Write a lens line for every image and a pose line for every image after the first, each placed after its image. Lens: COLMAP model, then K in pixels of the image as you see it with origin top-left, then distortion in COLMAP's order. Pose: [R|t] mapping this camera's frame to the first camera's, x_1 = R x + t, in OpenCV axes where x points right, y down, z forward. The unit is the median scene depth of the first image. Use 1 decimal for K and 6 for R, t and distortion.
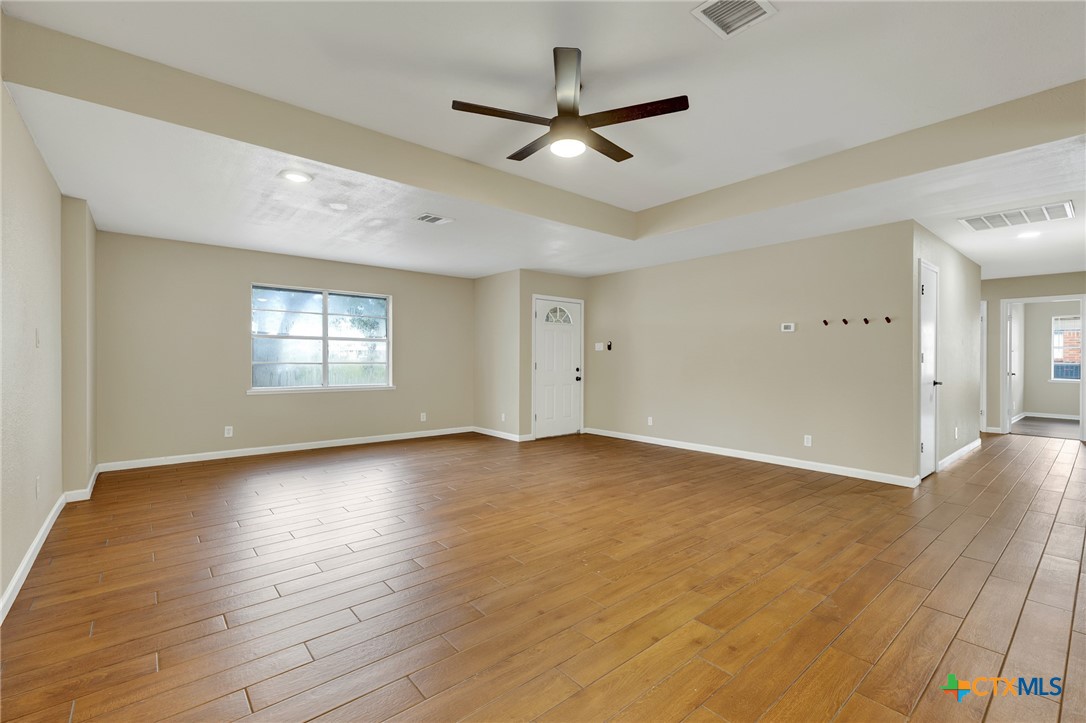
lens RADIAL K [[471.8, 0, 533.8], [0, 471.8, 355.4], [0, 0, 1]] dist [0.001654, -0.000135]
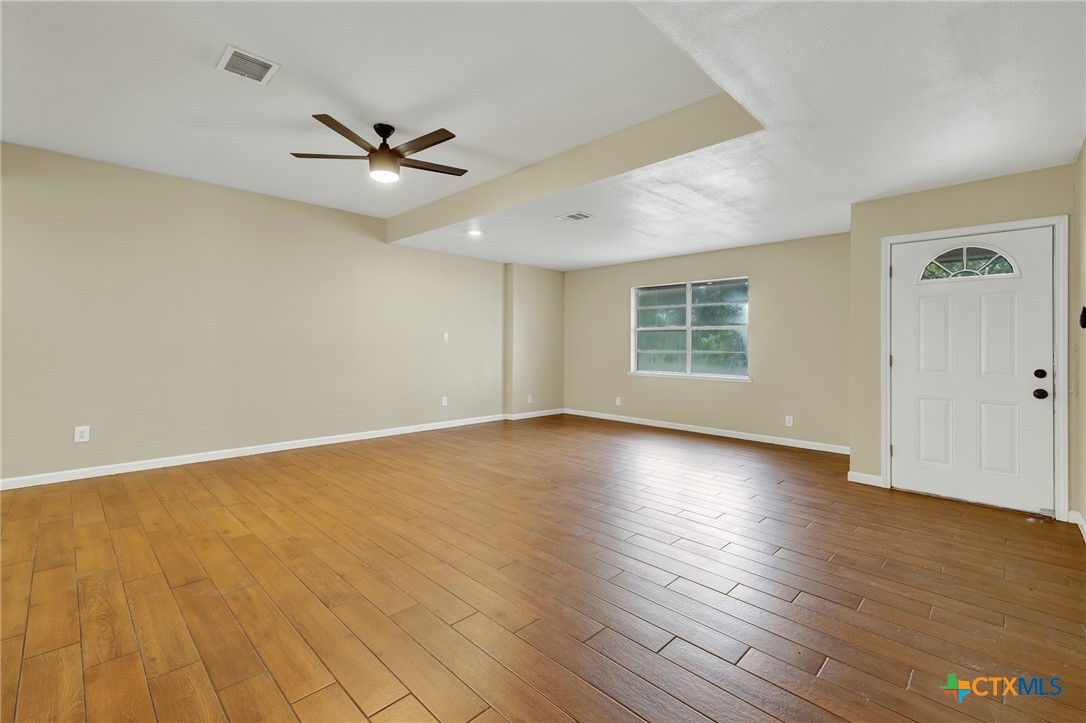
lens RADIAL K [[476.7, 0, 537.2], [0, 476.7, 343.0], [0, 0, 1]] dist [0.012154, 0.000138]
pose [[0.093739, -0.007661, -0.995567, 0.568512], [-0.000802, 0.999969, -0.007771, 0.005617], [0.995597, 0.001527, 0.093730, 0.533472]]
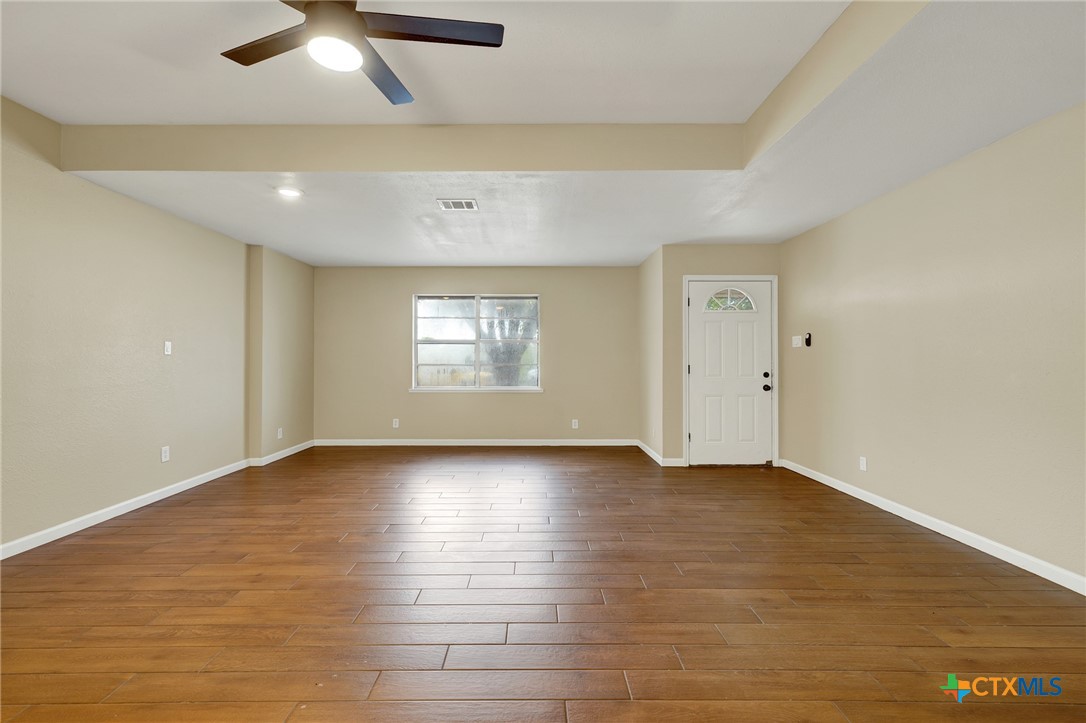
lens RADIAL K [[460.2, 0, 540.8], [0, 460.2, 354.6], [0, 0, 1]] dist [0.000327, 0.001077]
pose [[0.770991, -0.009296, -0.636778, 0.303167], [0.009716, 0.999949, -0.002834, -0.001764], [0.636771, -0.004002, 0.771042, 0.286583]]
